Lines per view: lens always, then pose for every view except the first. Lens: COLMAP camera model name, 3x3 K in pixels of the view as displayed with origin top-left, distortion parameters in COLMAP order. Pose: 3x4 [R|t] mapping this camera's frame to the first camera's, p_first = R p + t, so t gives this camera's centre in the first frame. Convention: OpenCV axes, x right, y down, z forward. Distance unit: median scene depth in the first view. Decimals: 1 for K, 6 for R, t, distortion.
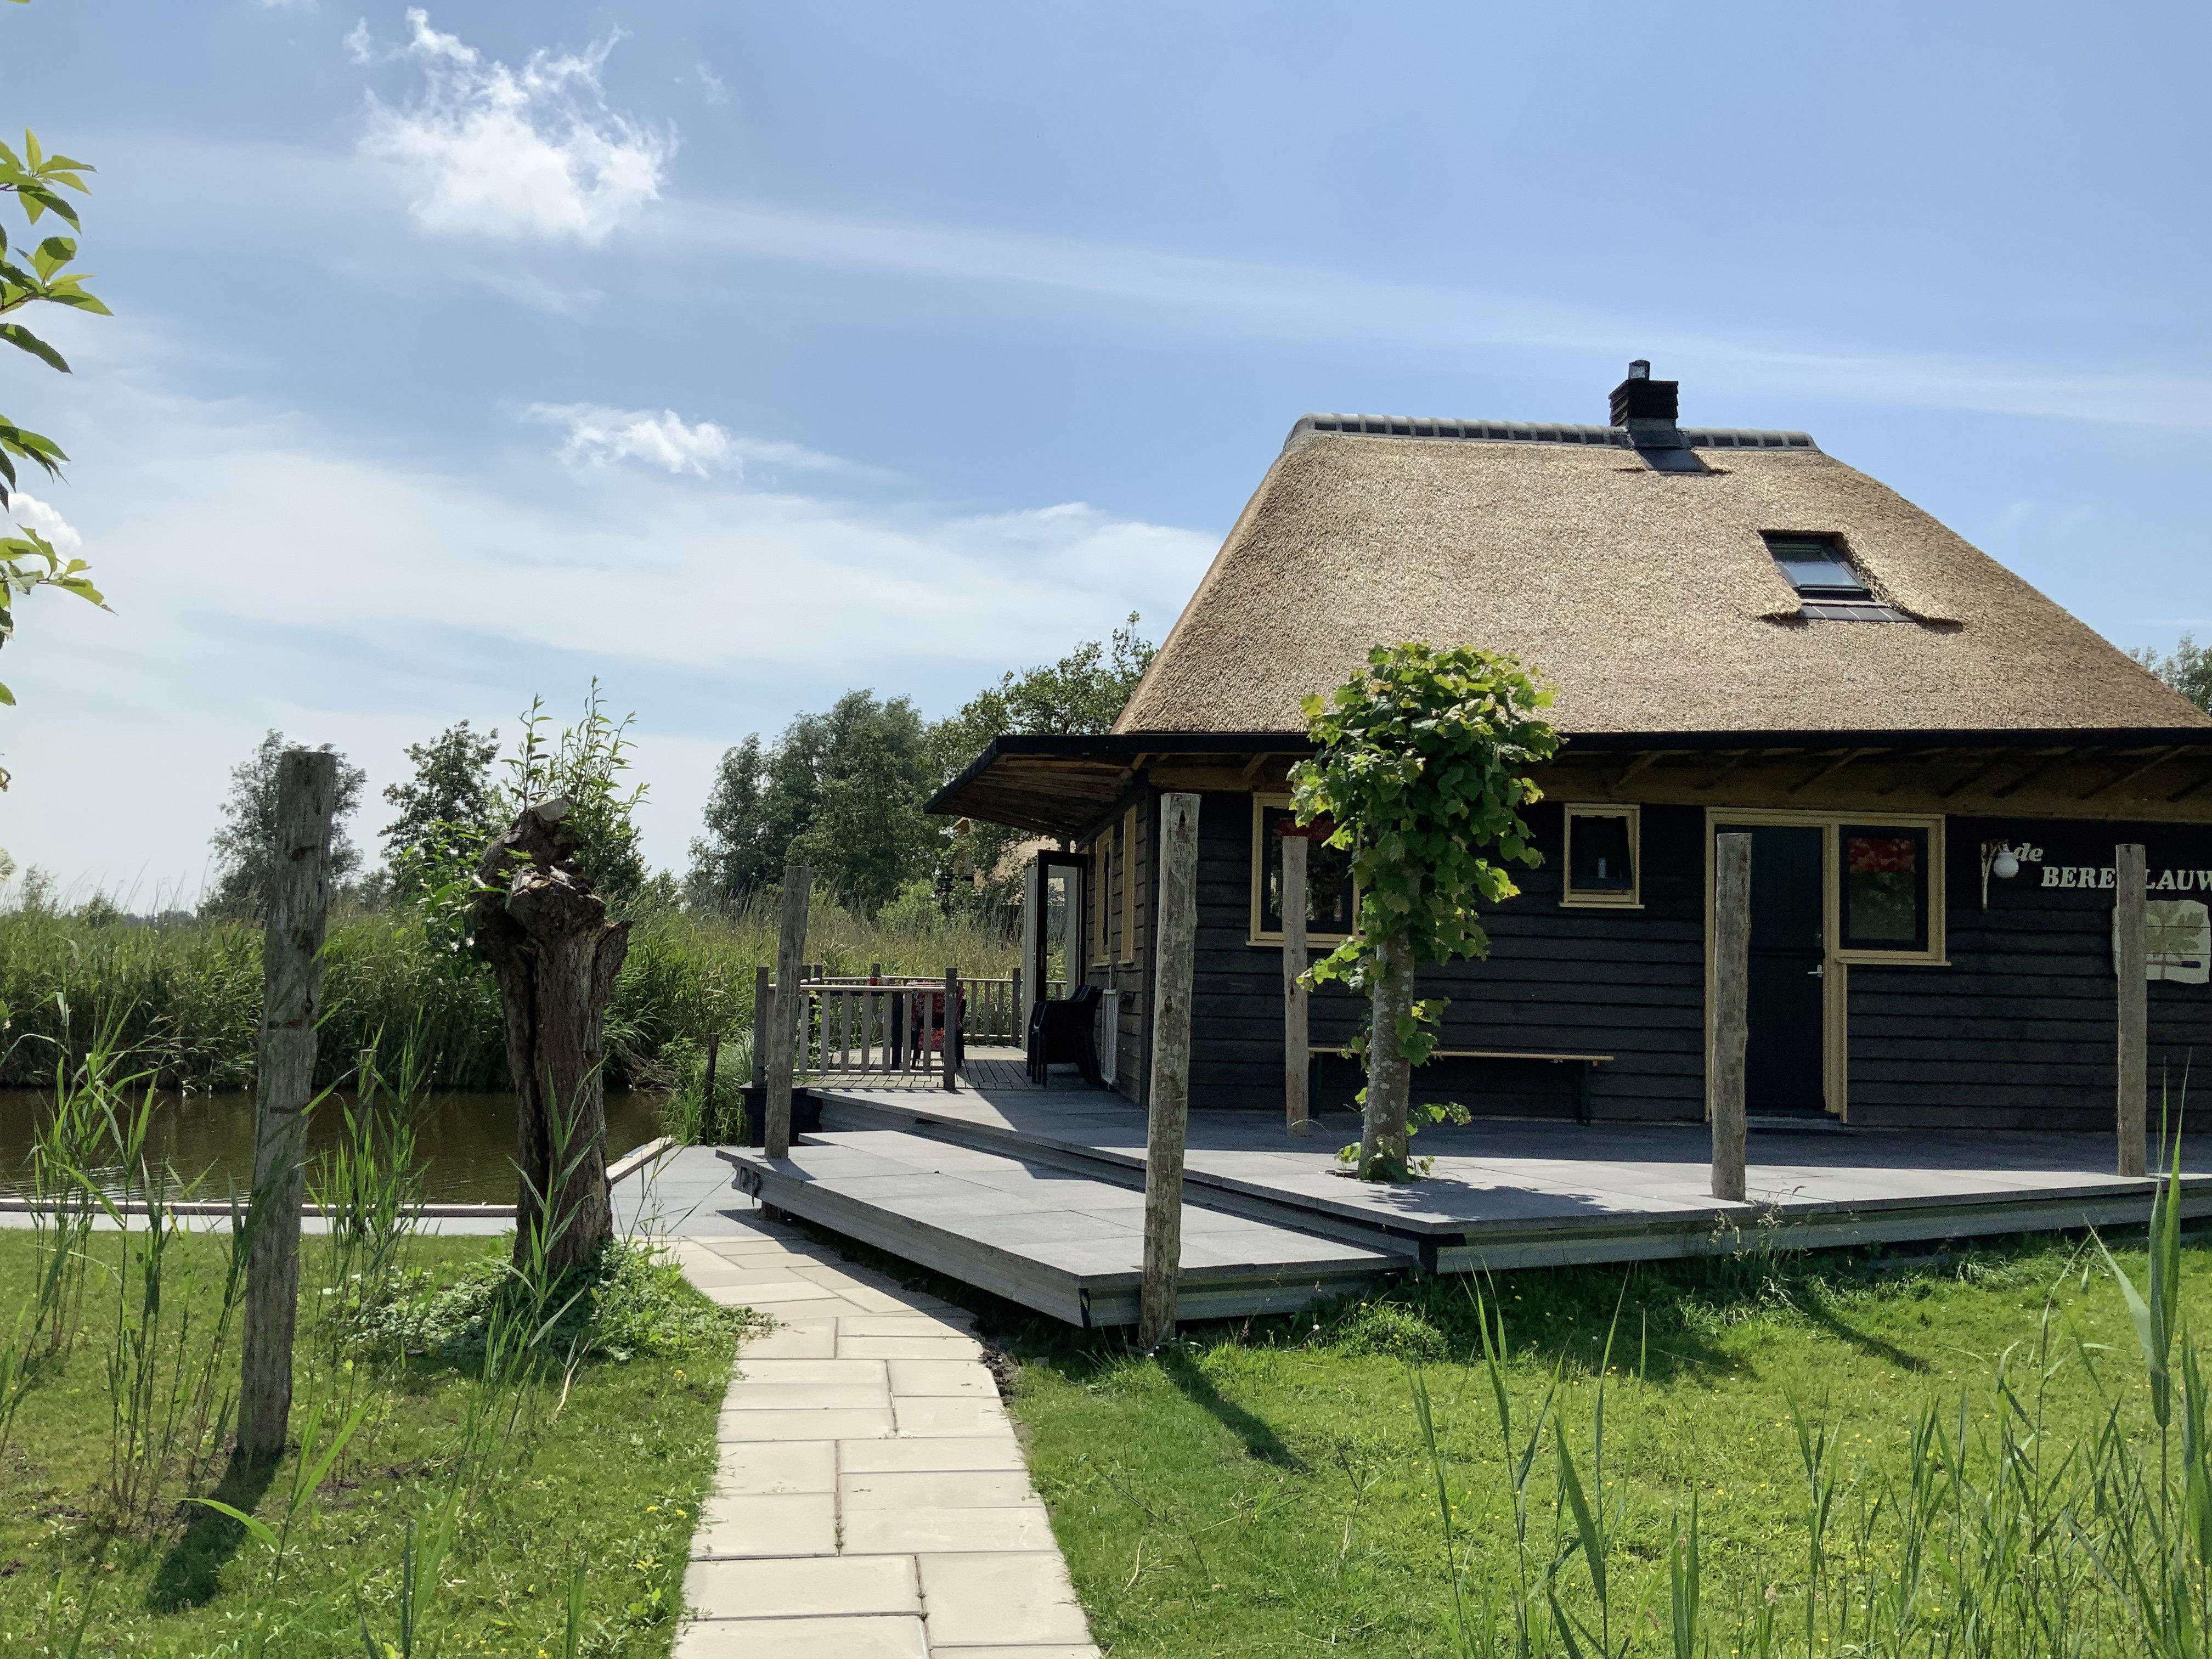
lens RADIAL K [[1728.5, 0, 1105.1], [0, 1728.5, 792.6], [0, 0, 1]] dist [0.007976, -0.000681]
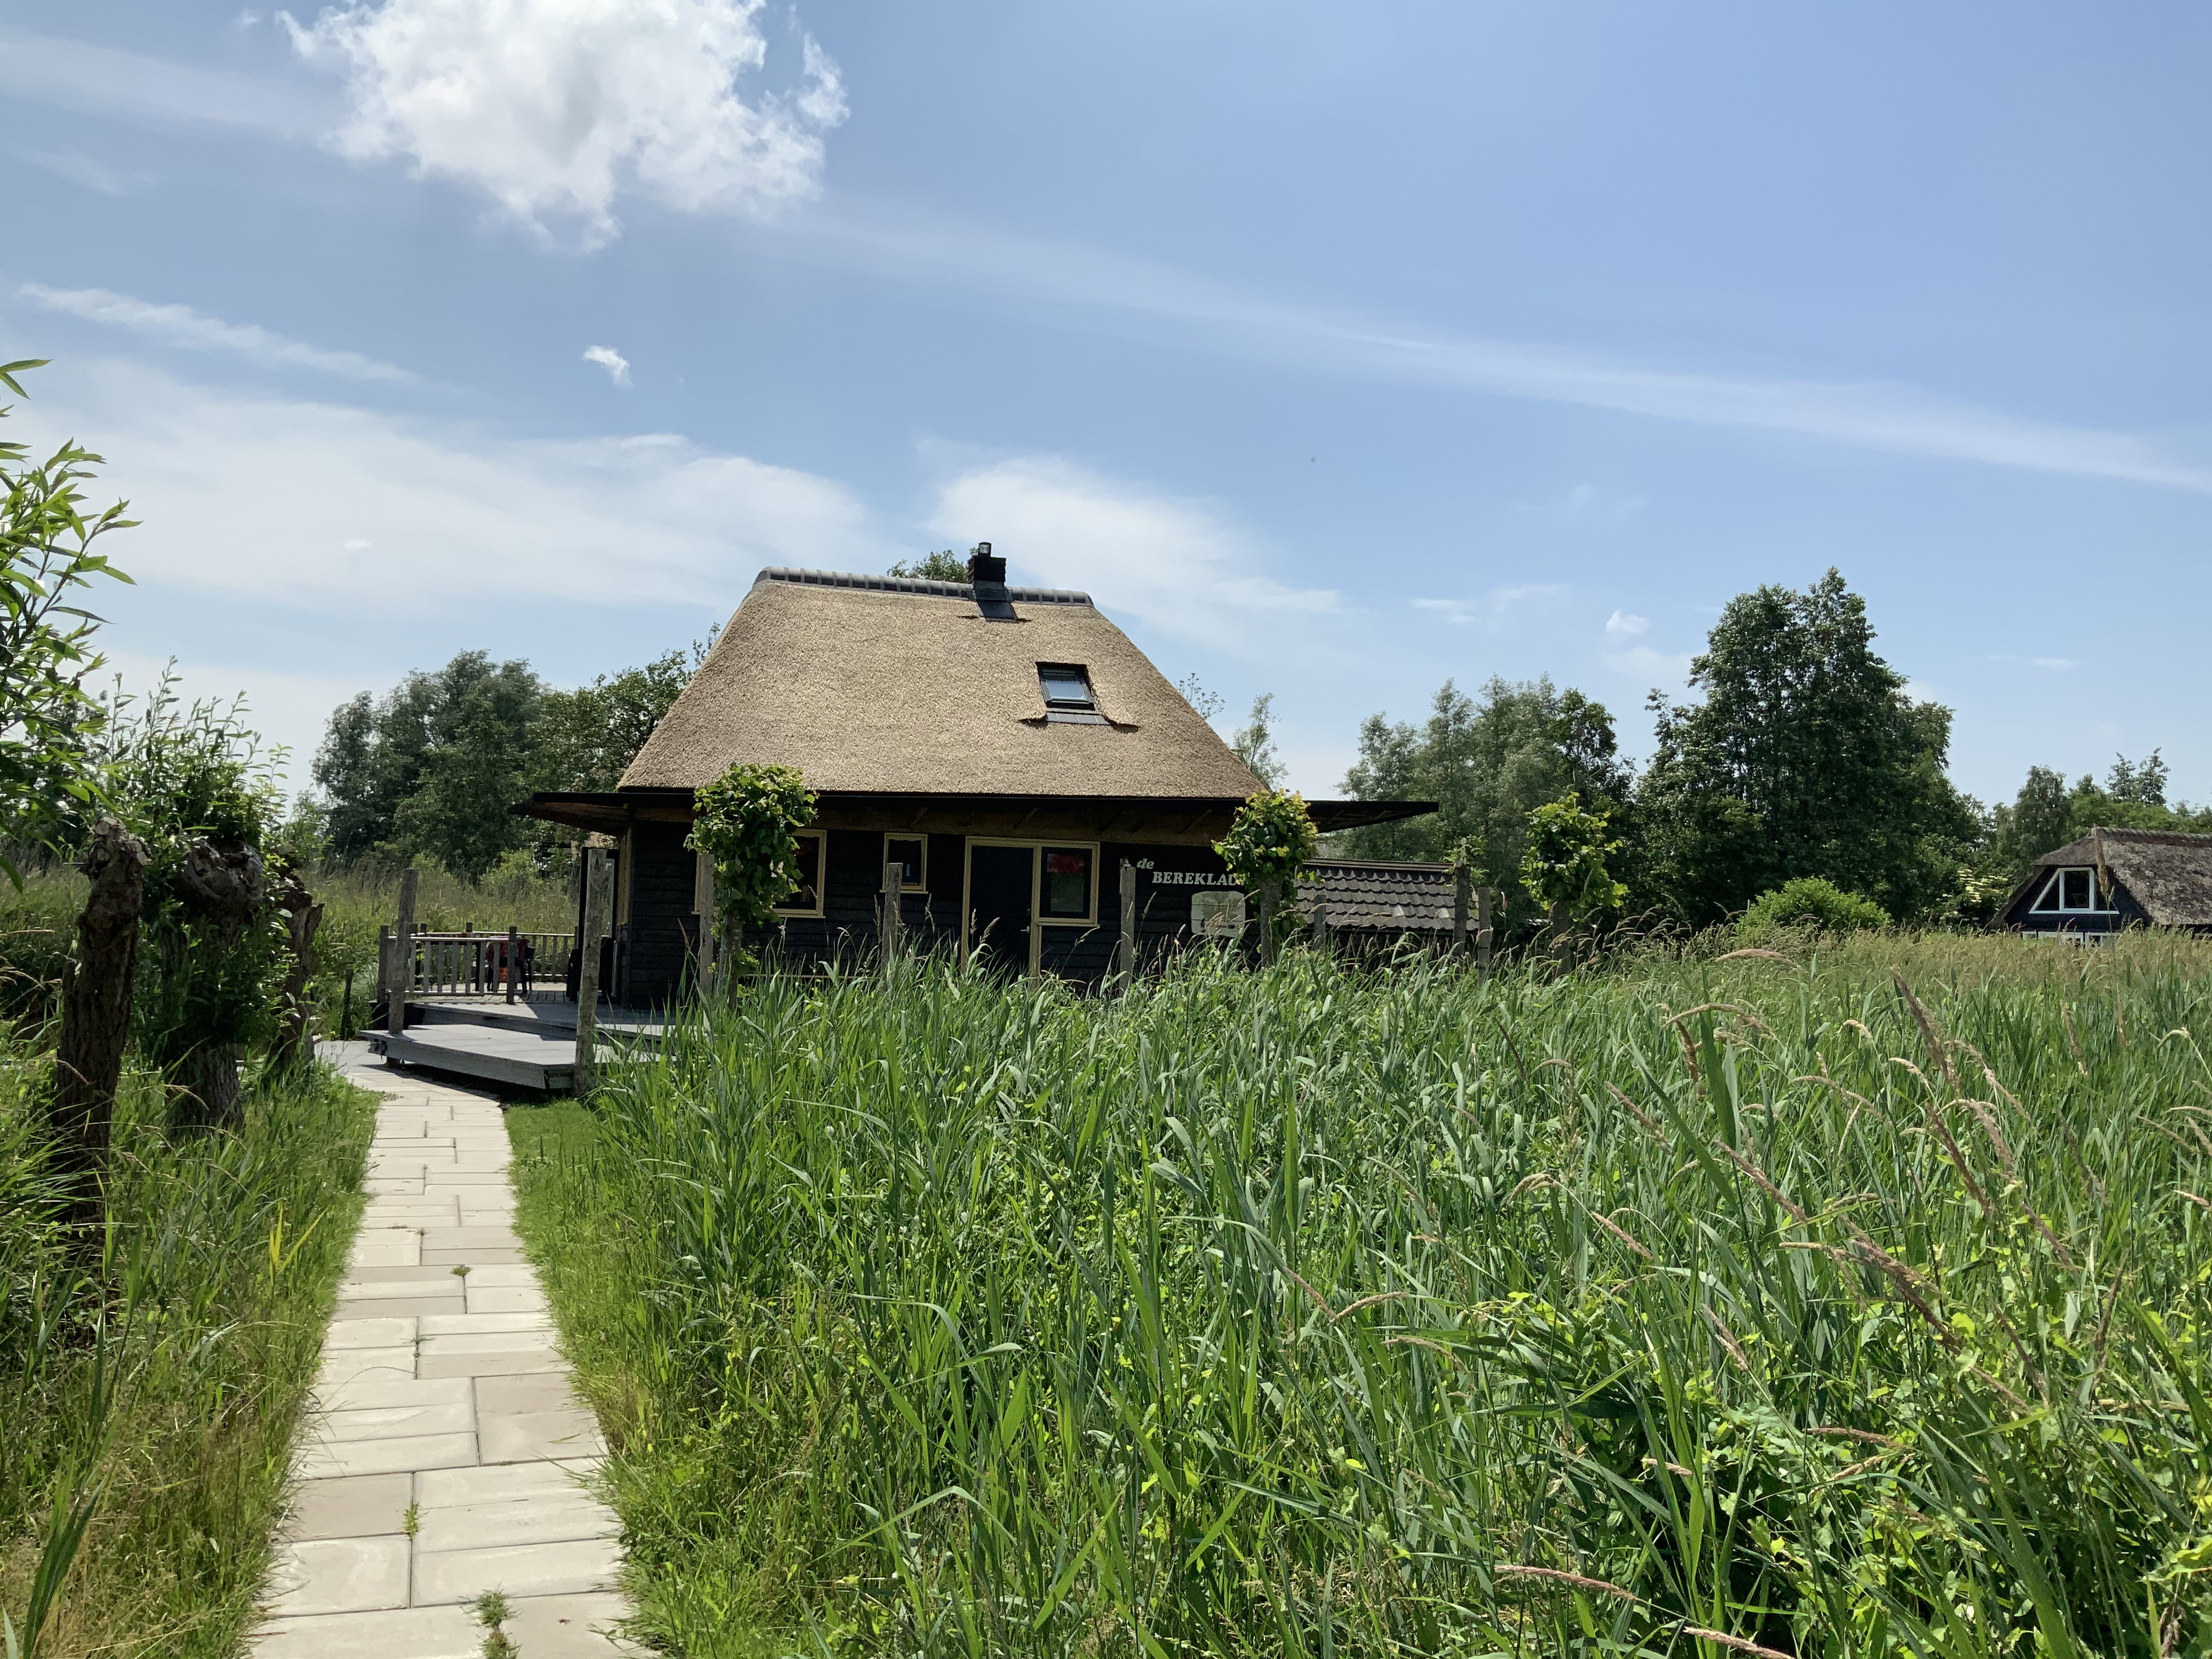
lens RADIAL K [[1728.5, 0, 1105.1], [0, 1728.5, 792.6], [0, 0, 1]] dist [0.007976, -0.000681]
pose [[0.978261, 0.019664, 0.206442, 0.106999], [-0.024614, 0.999467, 0.021436, -0.065191], [-0.205911, -0.026052, 0.978224, -0.626159]]
